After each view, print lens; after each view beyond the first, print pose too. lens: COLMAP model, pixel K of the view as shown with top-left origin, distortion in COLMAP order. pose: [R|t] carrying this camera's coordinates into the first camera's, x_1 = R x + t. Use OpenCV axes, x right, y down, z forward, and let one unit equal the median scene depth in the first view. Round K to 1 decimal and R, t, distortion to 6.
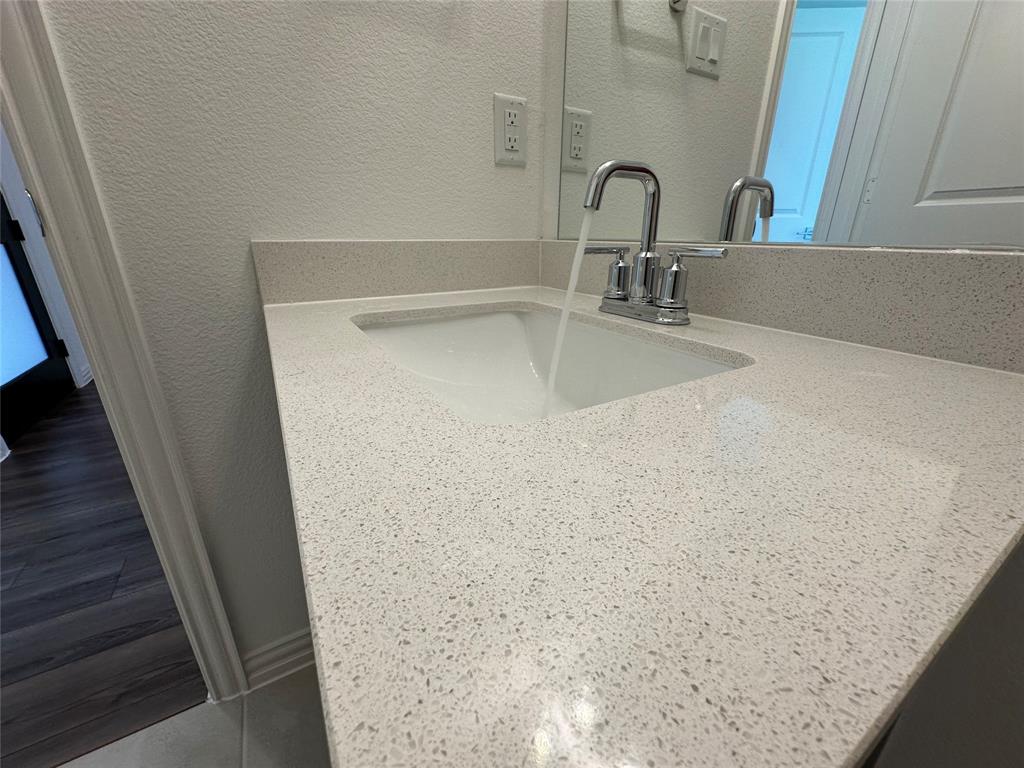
lens RADIAL K [[410.6, 0, 512.0], [0, 410.6, 383.5], [0, 0, 1]] dist [-0.000331, -0.000022]
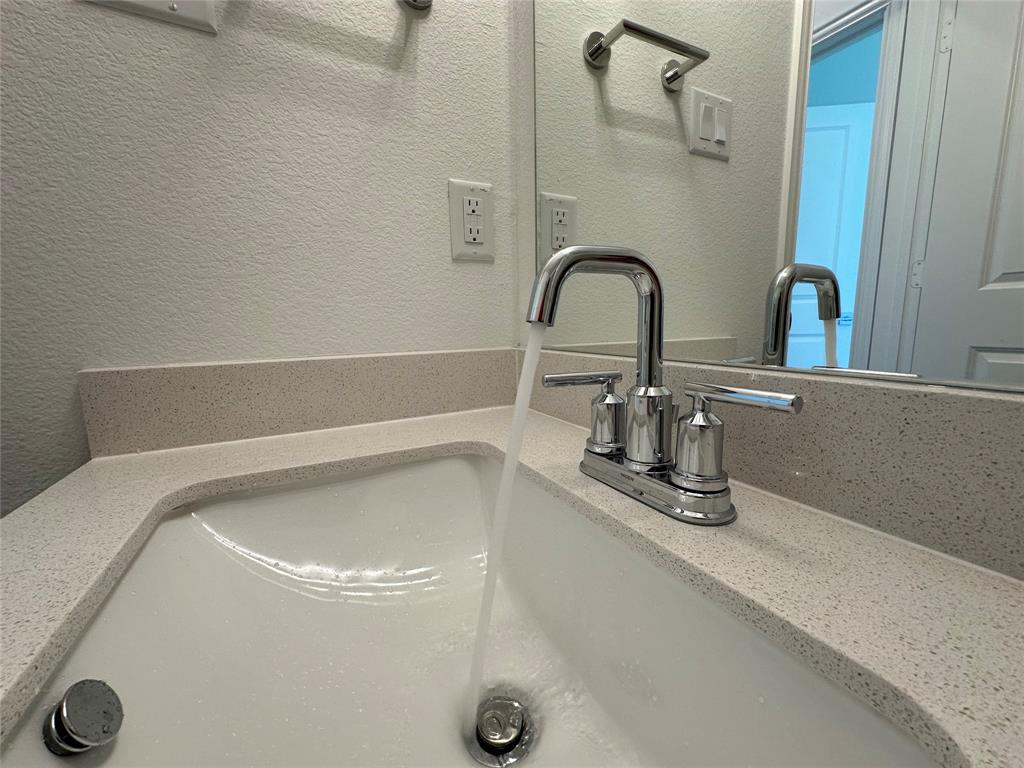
lens RADIAL K [[410.6, 0, 512.1], [0, 410.6, 384.5], [0, 0, 1]] dist [-0.000331, -0.000022]
pose [[0.998261, -0.015633, -0.056847, 0.118733], [0.004113, 0.980324, -0.197354, -0.147581], [0.058813, 0.196777, 0.978683, 0.290306]]
